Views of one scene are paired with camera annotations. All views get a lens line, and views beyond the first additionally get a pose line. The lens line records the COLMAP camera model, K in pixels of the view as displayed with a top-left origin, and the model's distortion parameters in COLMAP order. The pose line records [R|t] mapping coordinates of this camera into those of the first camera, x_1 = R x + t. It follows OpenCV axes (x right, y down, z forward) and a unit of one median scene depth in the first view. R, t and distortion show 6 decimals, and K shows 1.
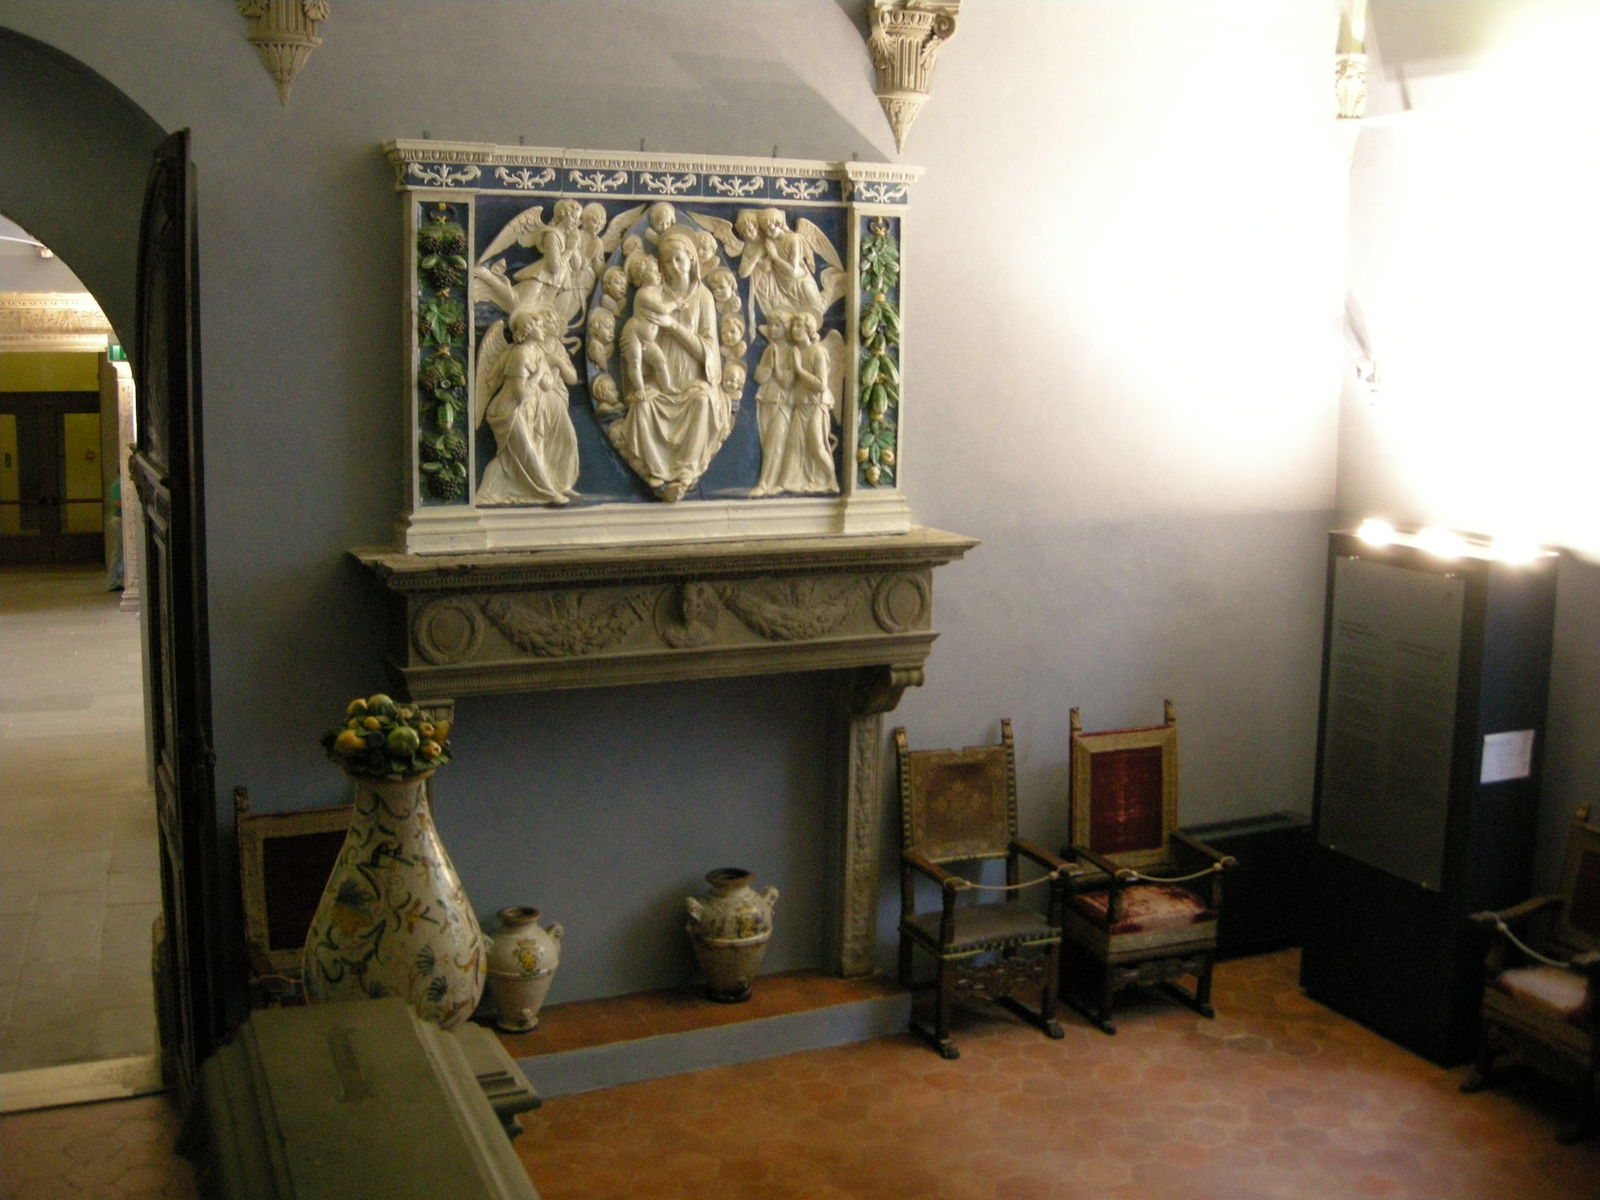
lens RADIAL K [[1676.2, 0, 774.8], [0, 1676.2, 583.3], [0, 0, 1]] dist [-0.175440, 0.091622]
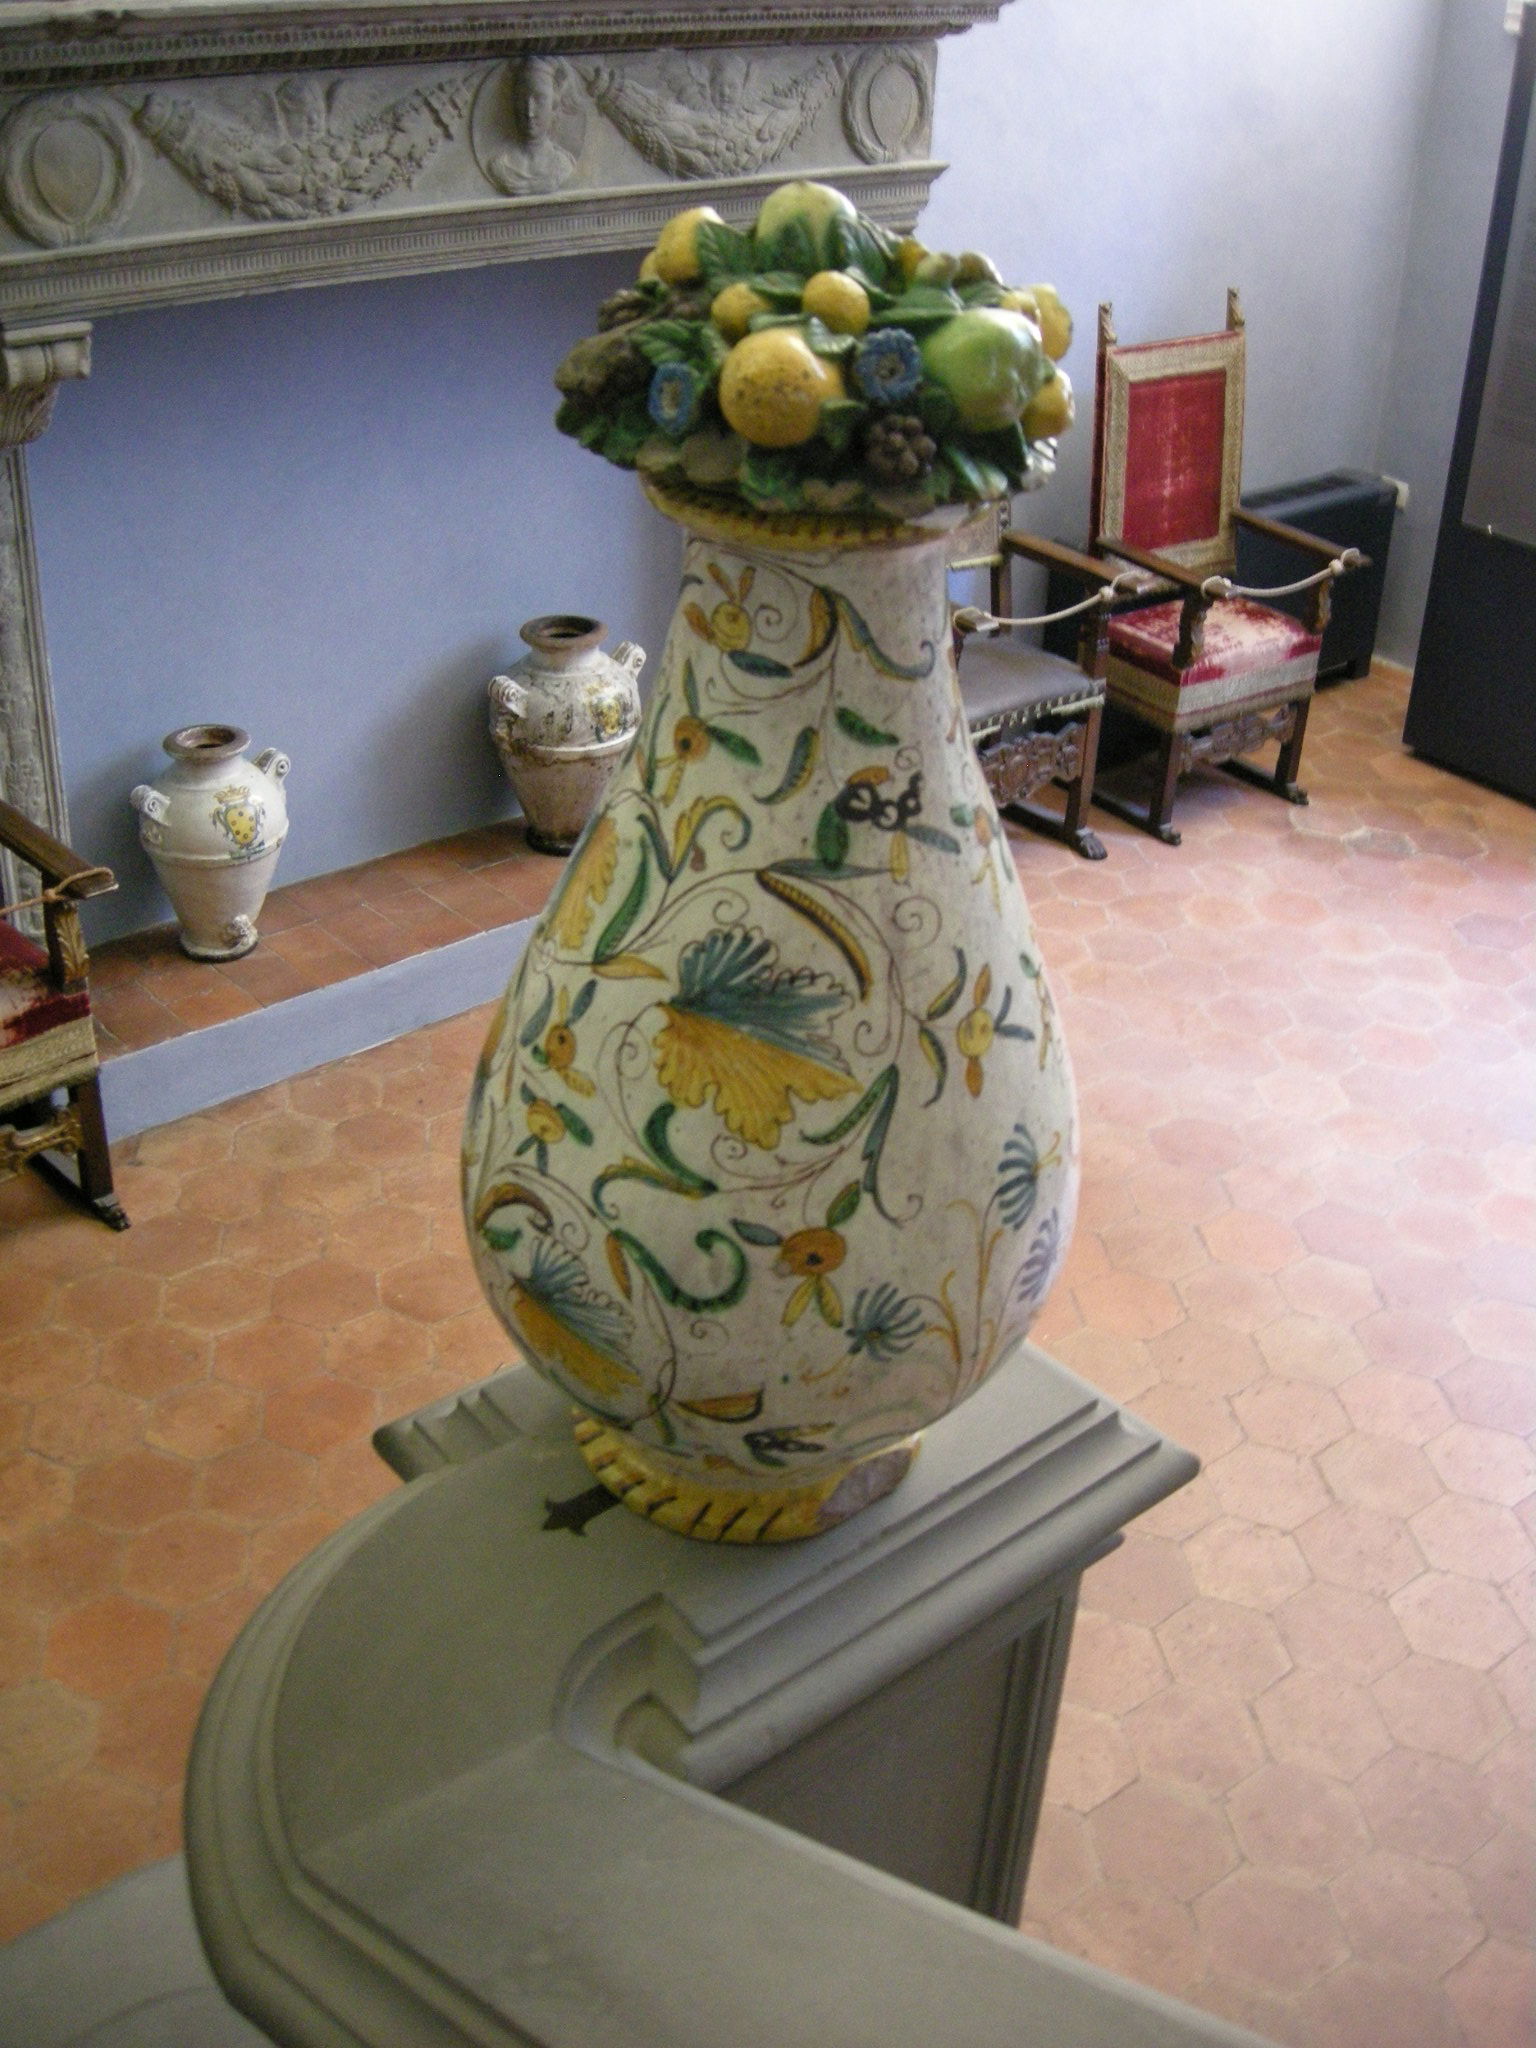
lens RADIAL K [[2145.6, 0, 801.9], [0, 2145.6, 997.0], [0, 0, 1]] dist [-0.175440, 0.091622]
pose [[0.958987, -0.116716, 0.258306, -0.157291], [0.013663, 0.929264, 0.369163, 0.030754], [-0.283122, -0.350493, 0.892747, 0.325218]]
